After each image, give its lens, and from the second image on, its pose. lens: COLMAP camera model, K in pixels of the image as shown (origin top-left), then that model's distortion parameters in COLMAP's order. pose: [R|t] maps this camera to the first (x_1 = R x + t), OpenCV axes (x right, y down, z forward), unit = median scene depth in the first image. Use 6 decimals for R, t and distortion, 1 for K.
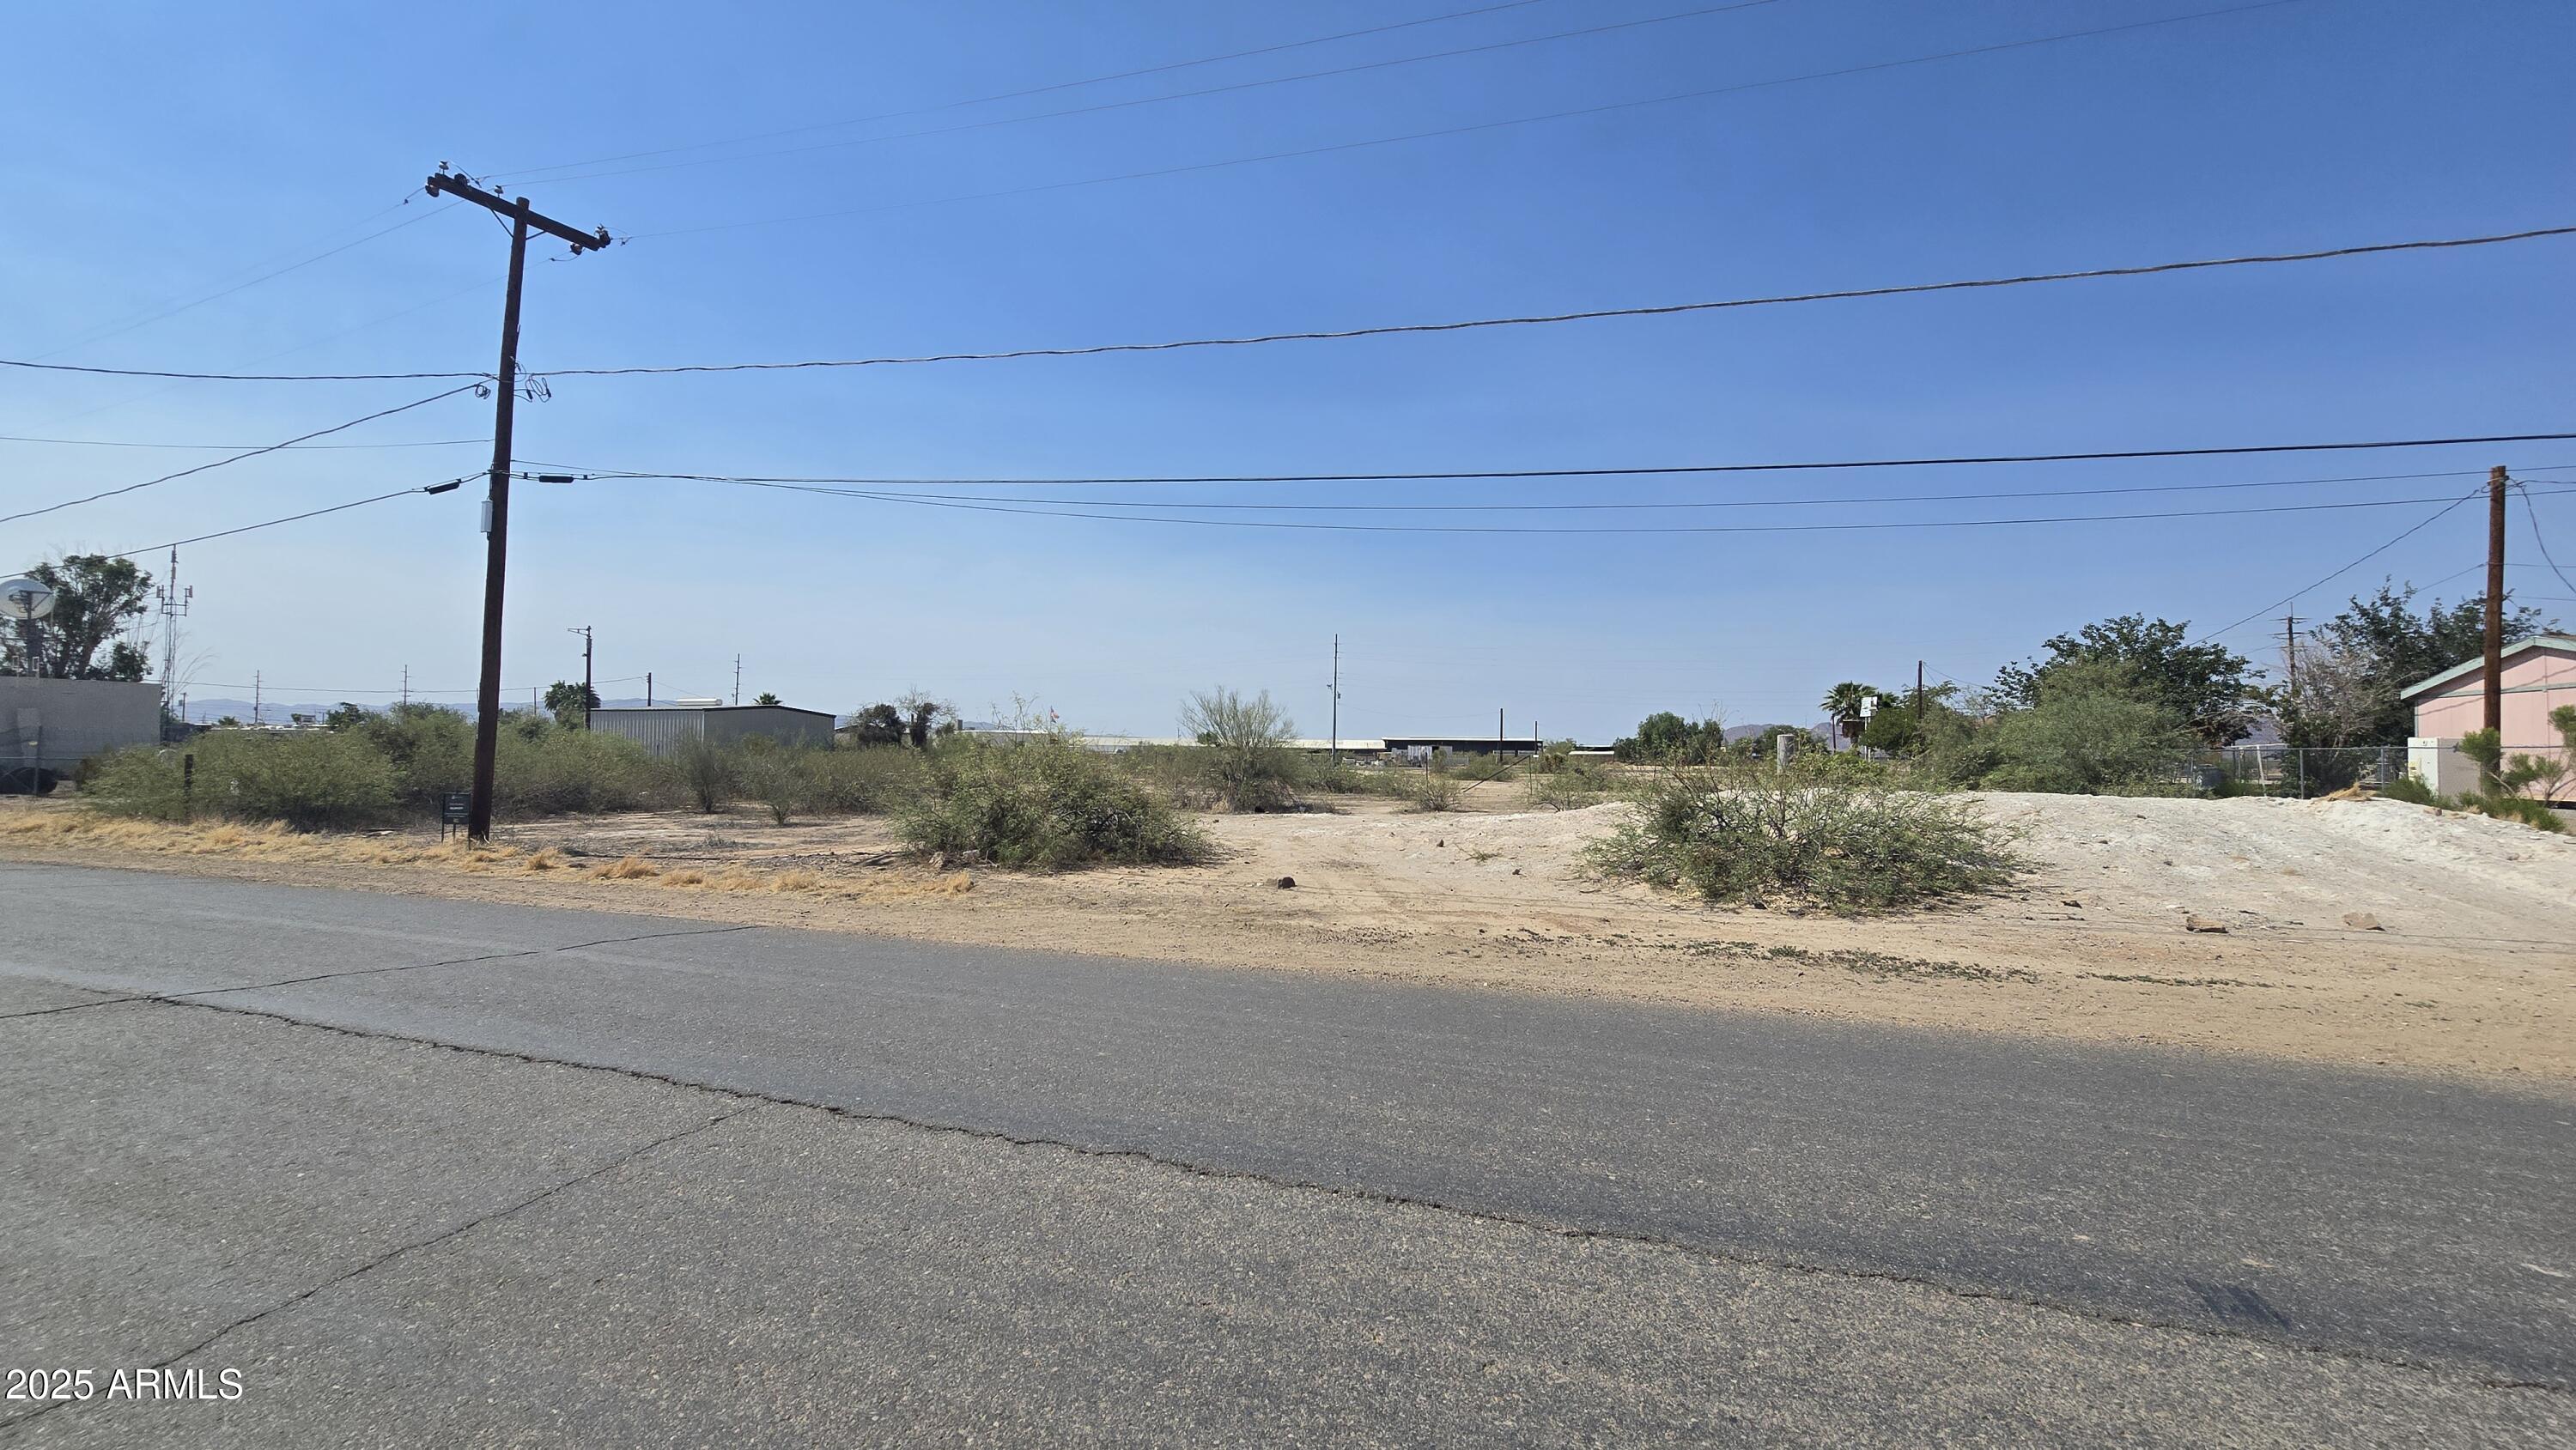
lens RADIAL K [[1041.0, 0, 1270.2], [0, 1041.0, 720.7], [0, 0, 1]] dist [0.001847, -0.000072]
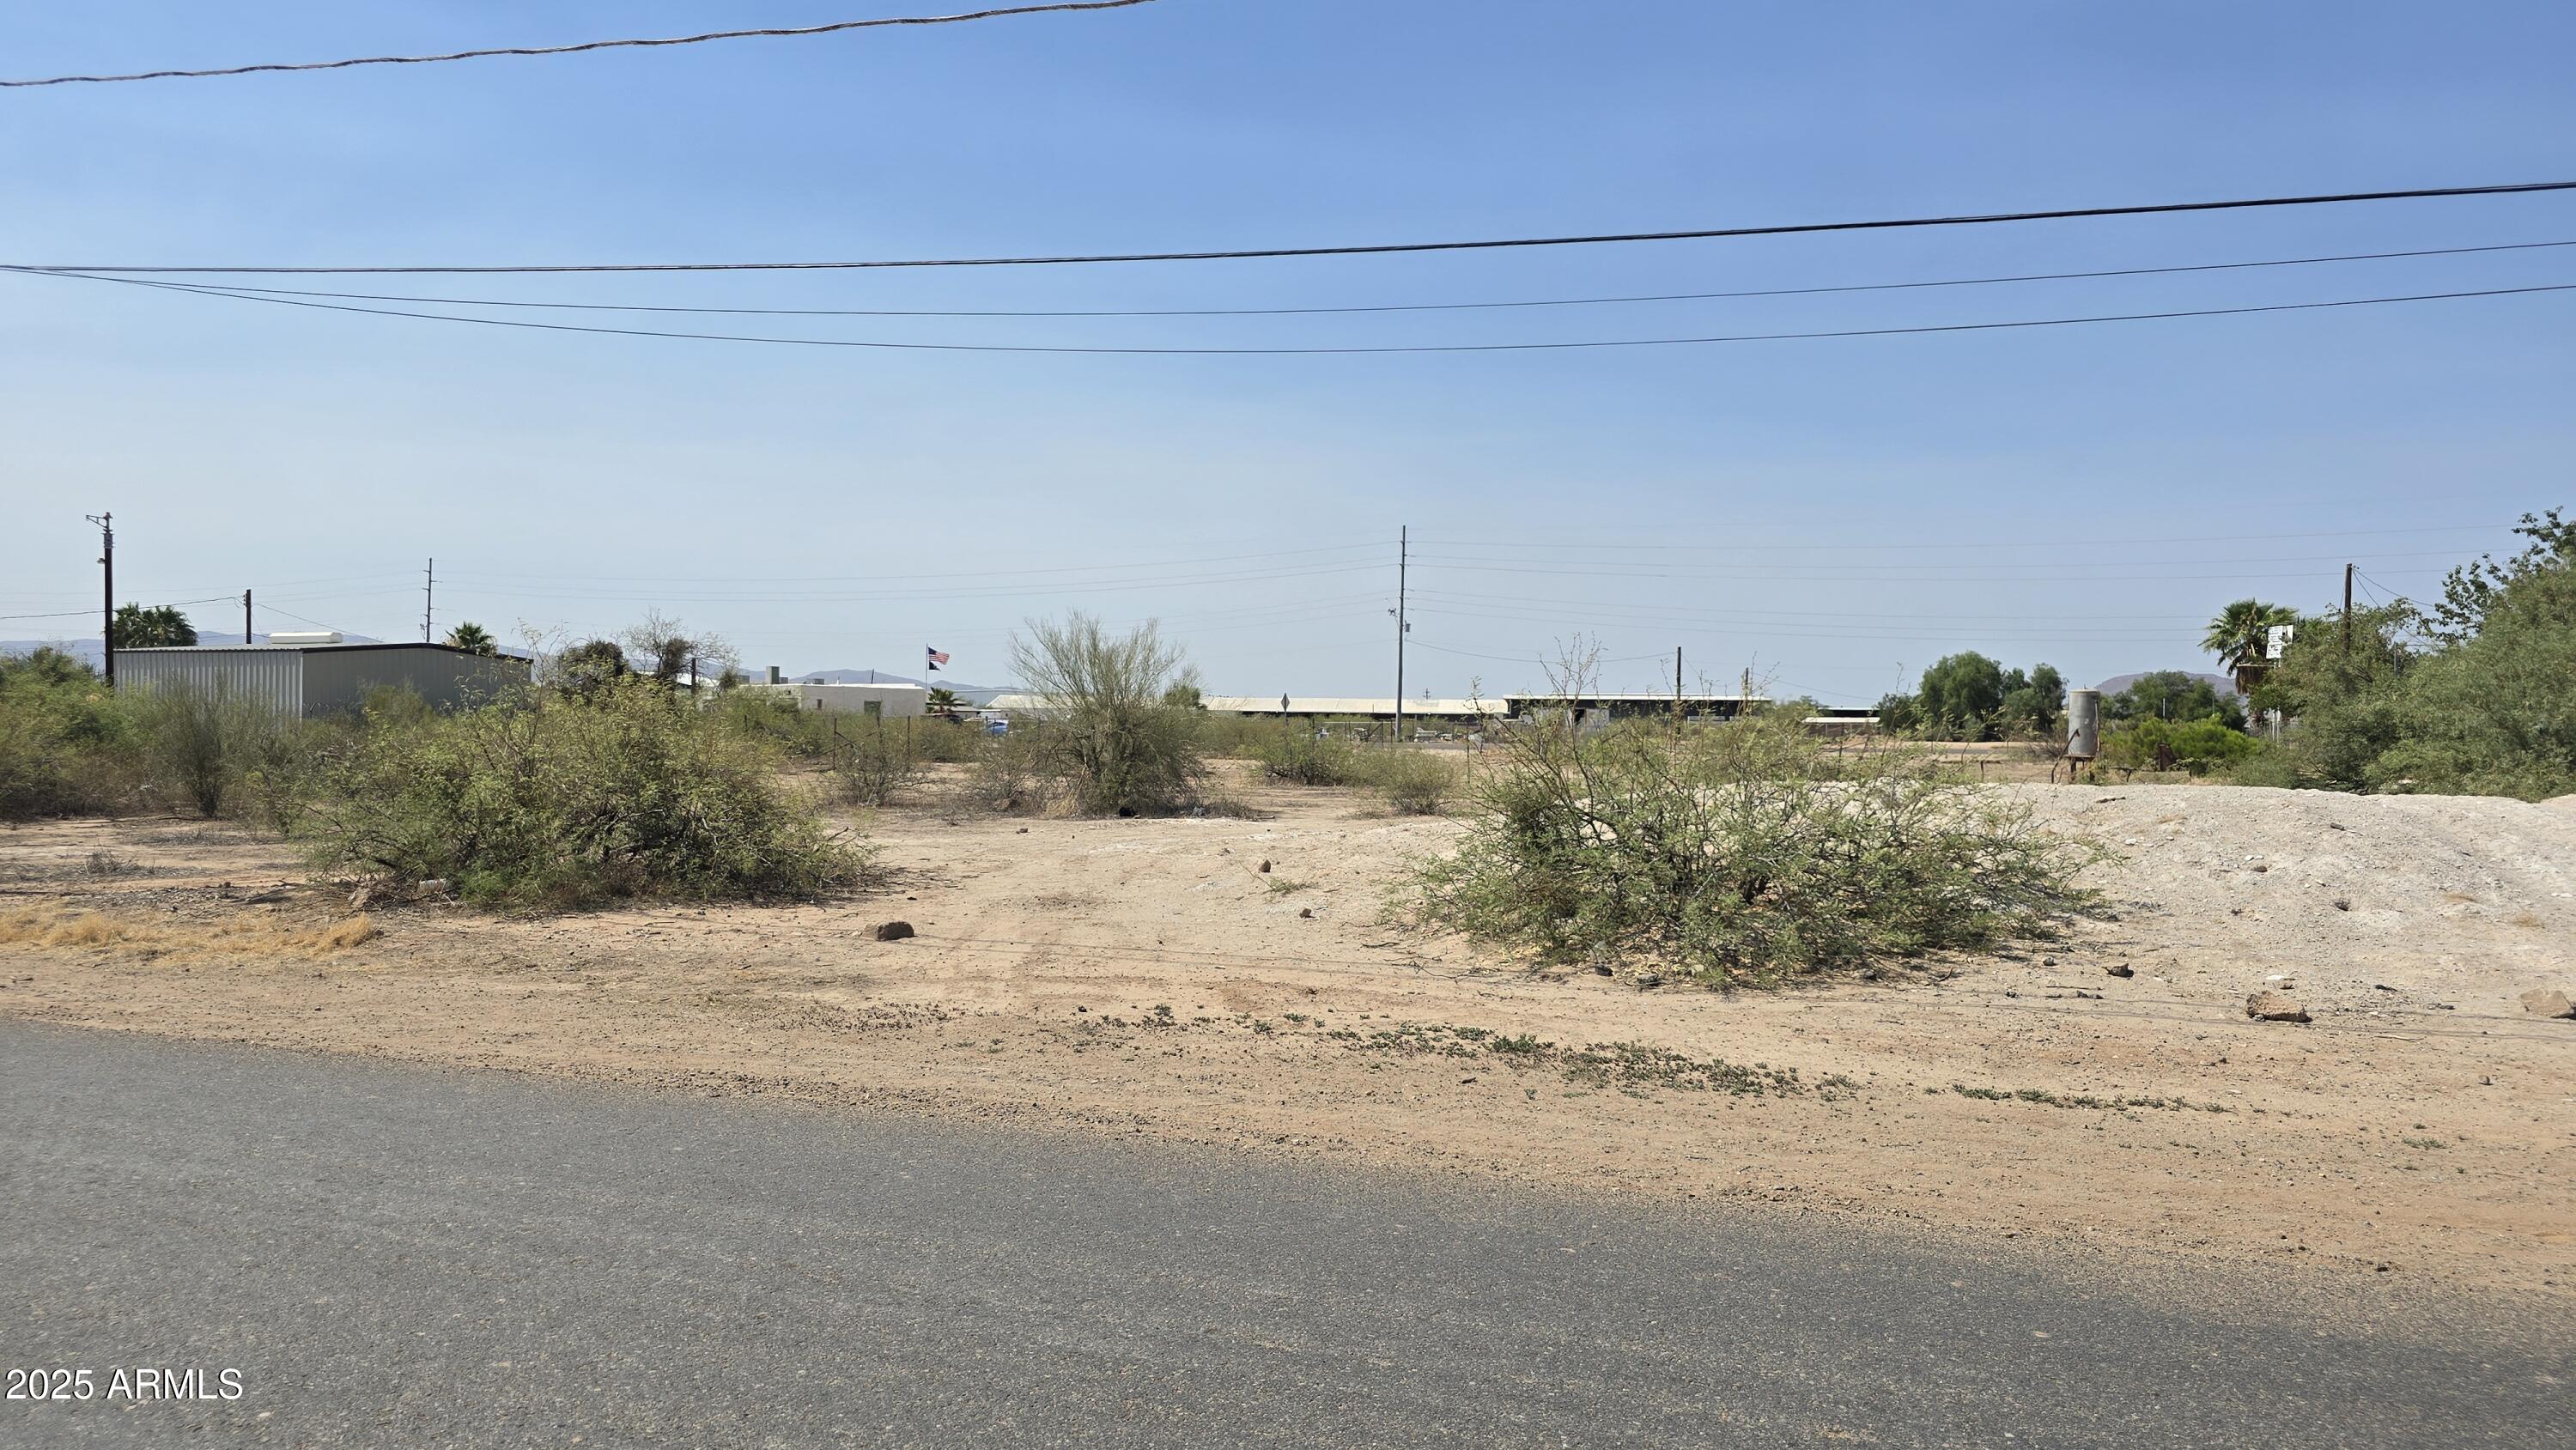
lens RADIAL K [[1710.6, 0, 1290.8], [0, 1710.6, 717.5], [0, 0, 1]] dist [0.061559, -0.042800]
pose [[0.999560, -0.000443, -0.029665, 0.108119], [0.001292, 0.999590, 0.028618, 0.000436], [0.029640, -0.028644, 0.999150, -0.000579]]
